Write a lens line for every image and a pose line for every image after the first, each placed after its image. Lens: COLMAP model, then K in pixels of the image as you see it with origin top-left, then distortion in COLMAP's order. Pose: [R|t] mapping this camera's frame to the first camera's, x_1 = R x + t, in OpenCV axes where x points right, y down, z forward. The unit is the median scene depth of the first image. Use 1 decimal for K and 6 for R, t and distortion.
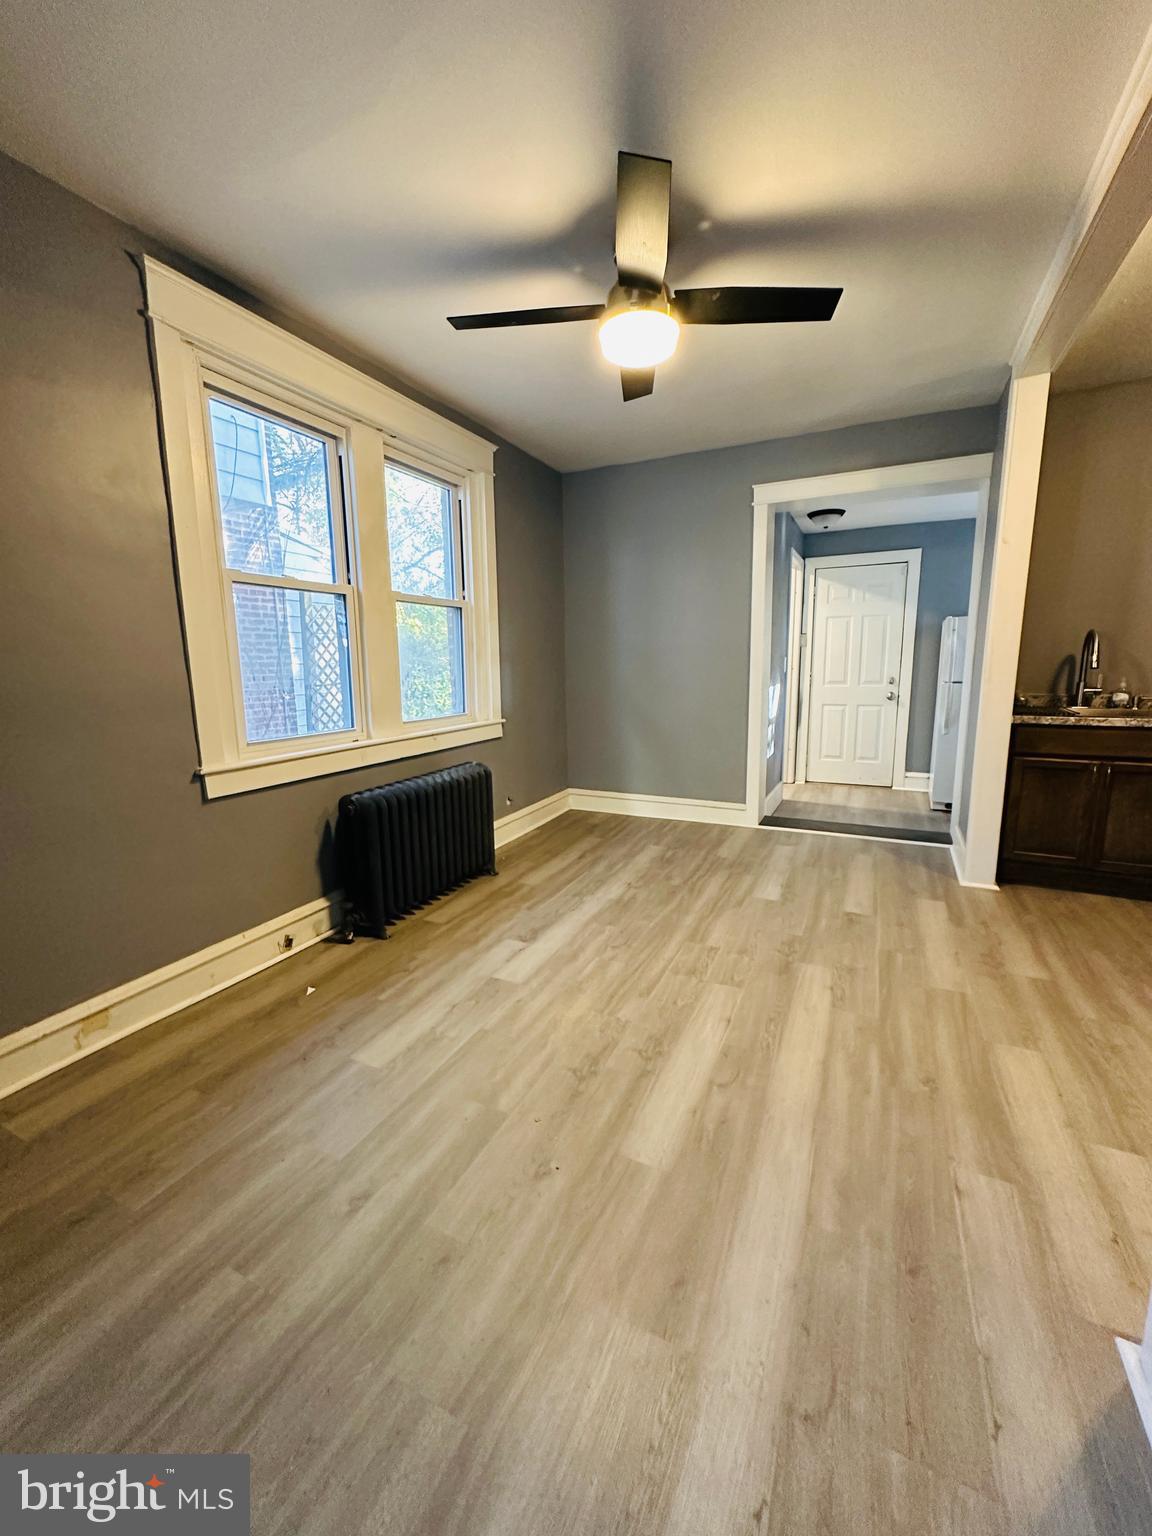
lens RADIAL K [[611.7, 0, 573.6], [0, 611.7, 761.6], [0, 0, 1]] dist [-0.002754, 0.000158]
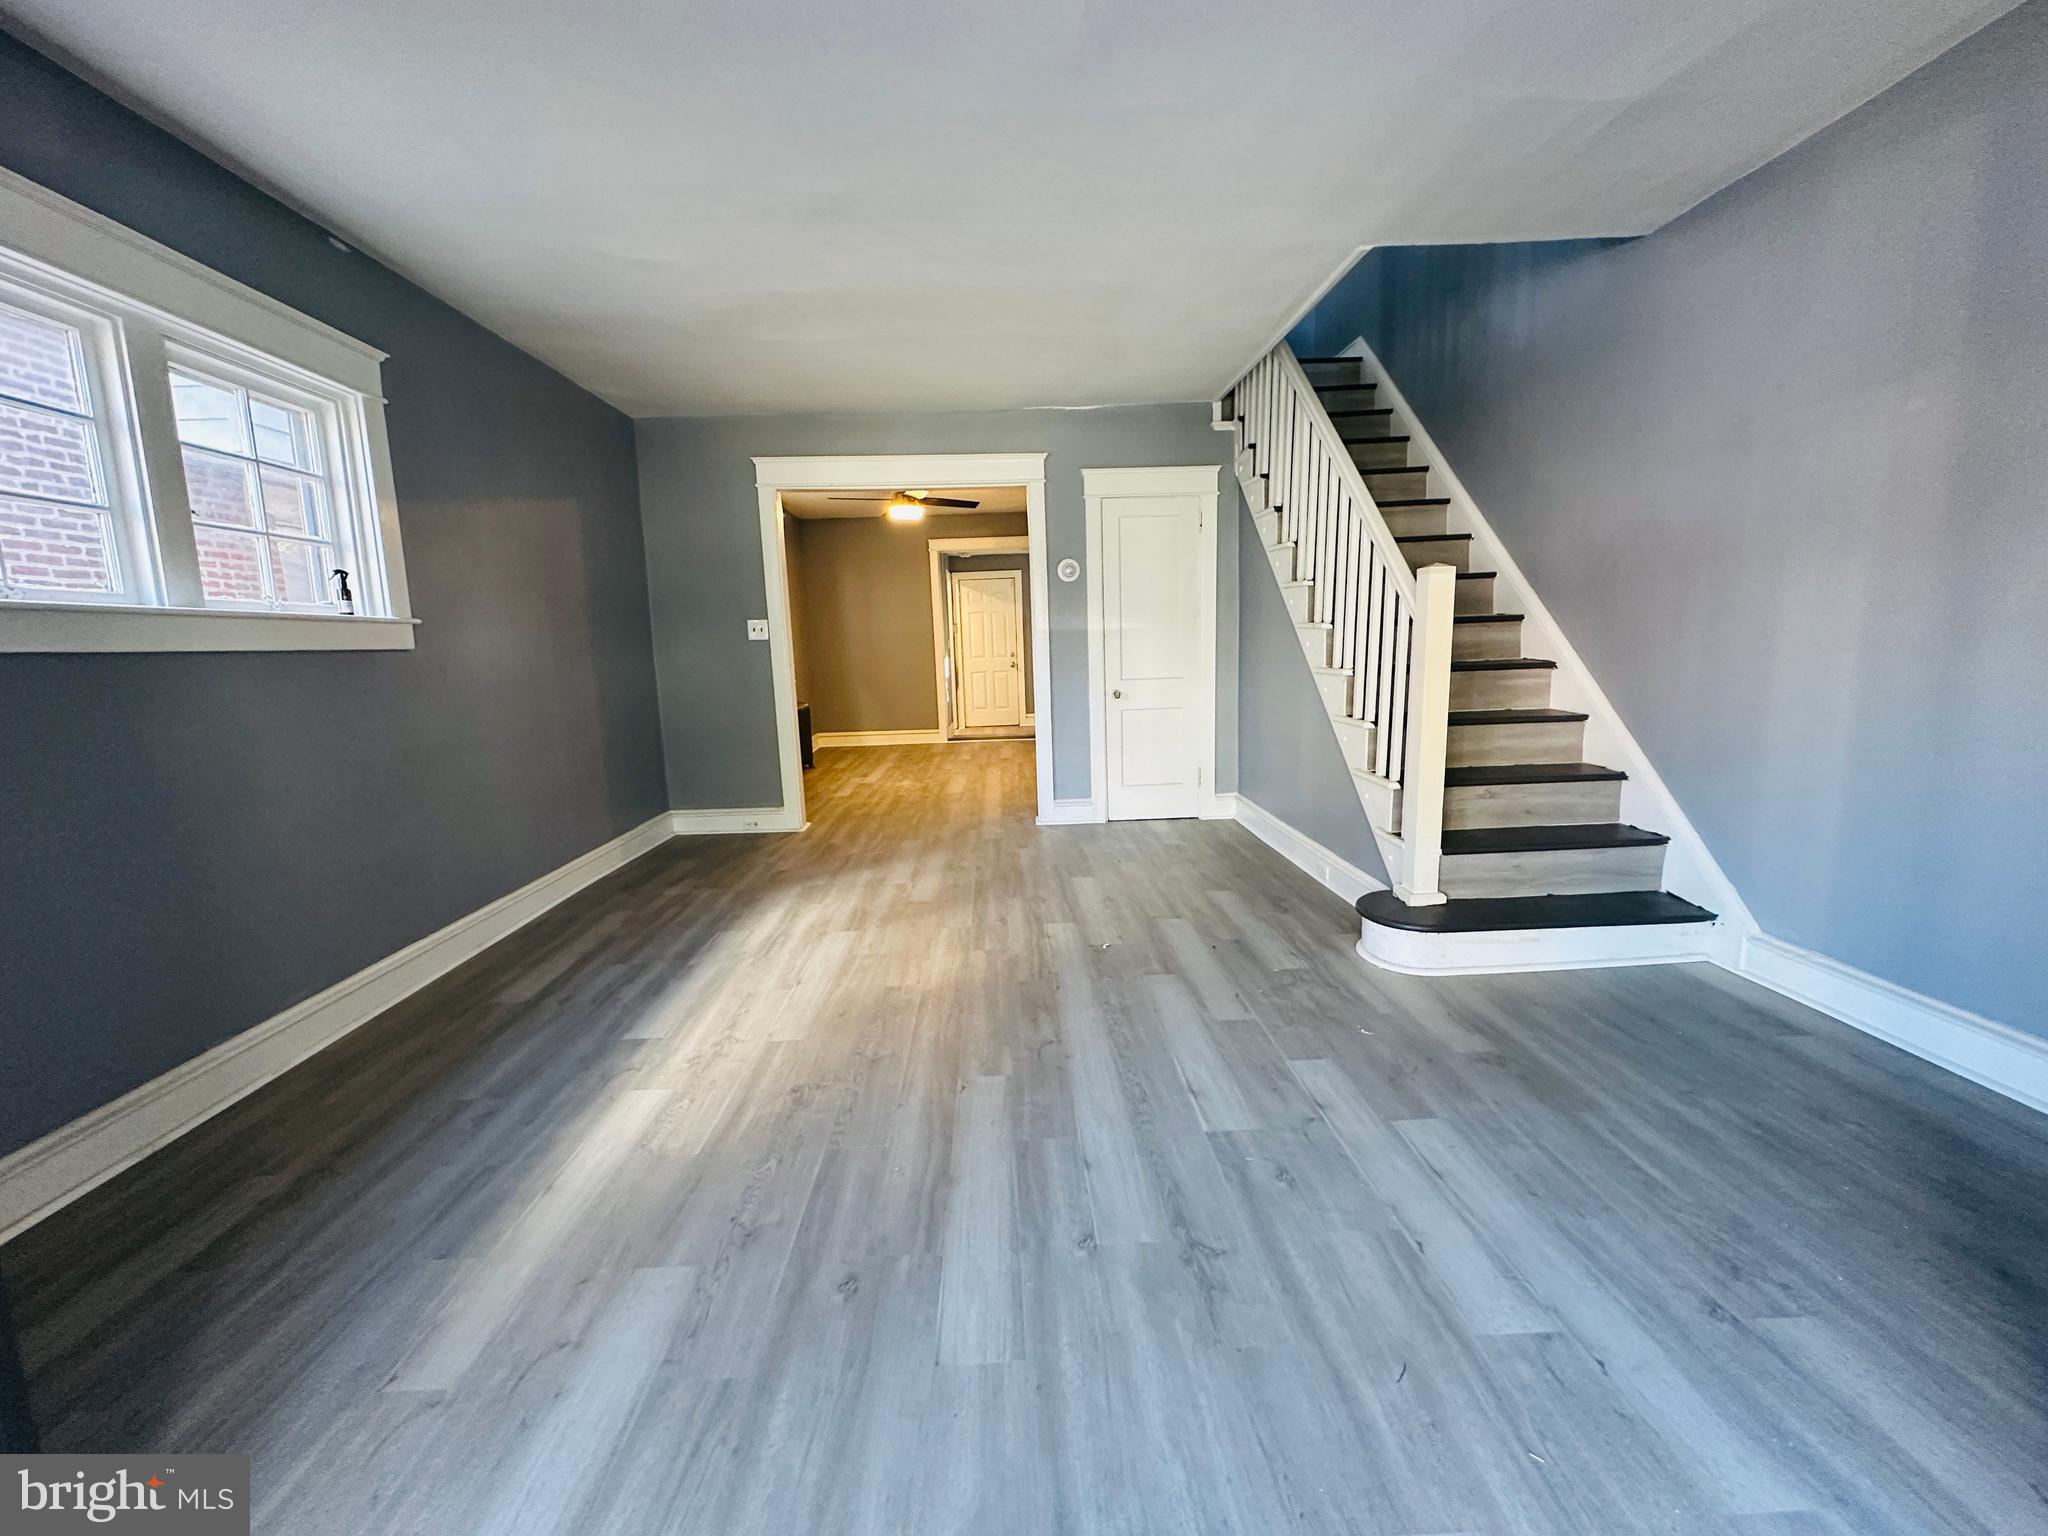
lens RADIAL K [[815.6, 0, 1023.0], [0, 815.6, 768.4], [0, 0, 1]] dist [-0.002754, 0.000158]
pose [[0.883511, -0.082188, 0.461143, -0.756708], [0.093160, 0.995651, -0.001036, 0.279632], [-0.459052, 0.043876, 0.887325, -1.455322]]
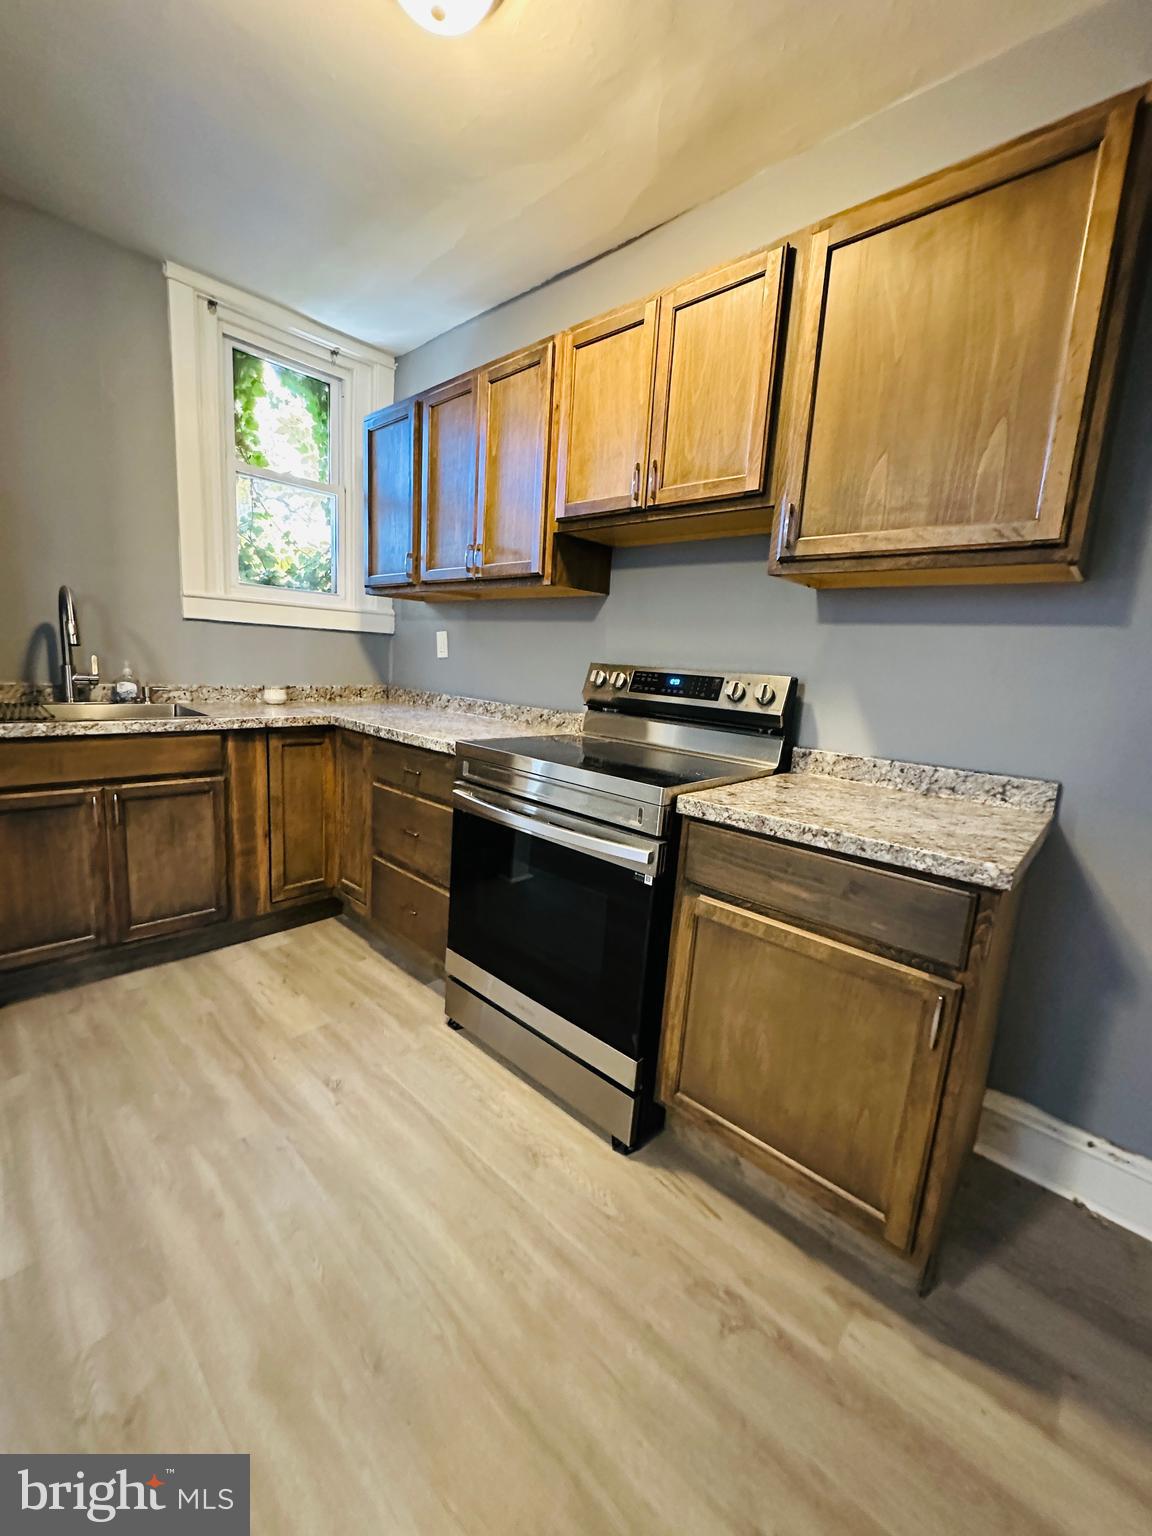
lens RADIAL K [[611.7, 0, 571.7], [0, 611.7, 766.0], [0, 0, 1]] dist [-0.002754, 0.000158]
pose [[0.284225, -0.129642, 0.949952, 0.326686], [0.096420, 0.989658, 0.106212, -0.037567], [-0.953897, 0.061407, 0.293785, 0.271369]]
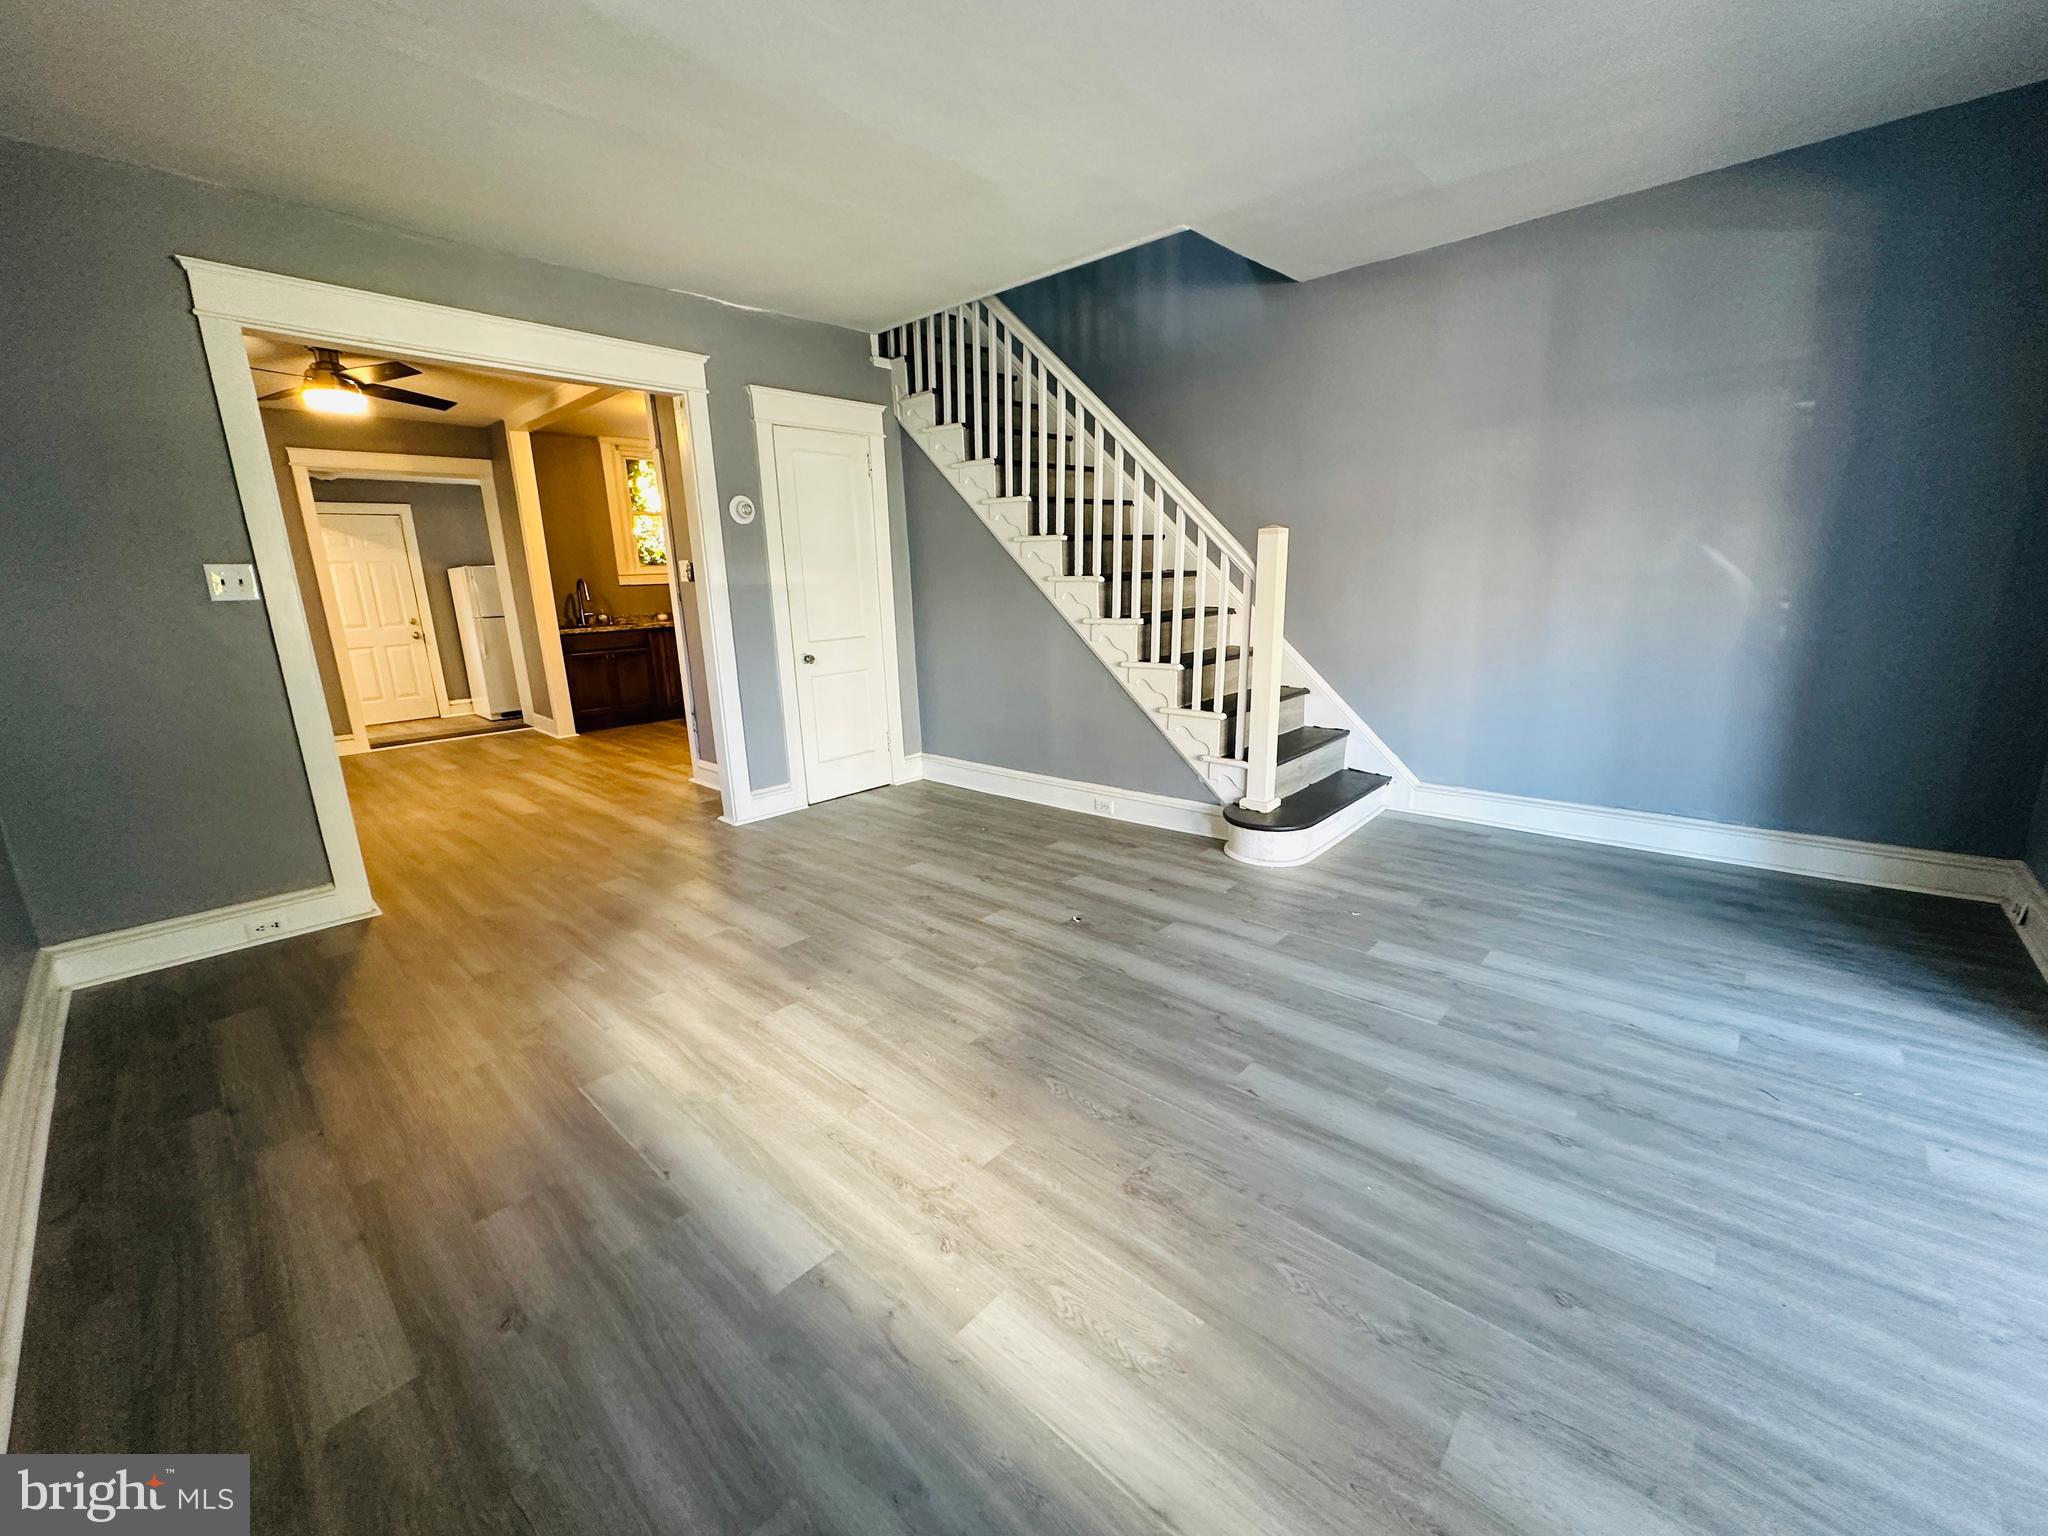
lens RADIAL K [[815.6, 0, 1021.3], [0, 815.6, 766.4], [0, 0, 1]] dist [-0.002754, 0.000158]
pose [[0.284180, -0.208338, 0.935862, -1.092874], [0.187396, 0.969349, 0.158888, 0.170146], [-0.940279, 0.130224, 0.314512, -0.851234]]
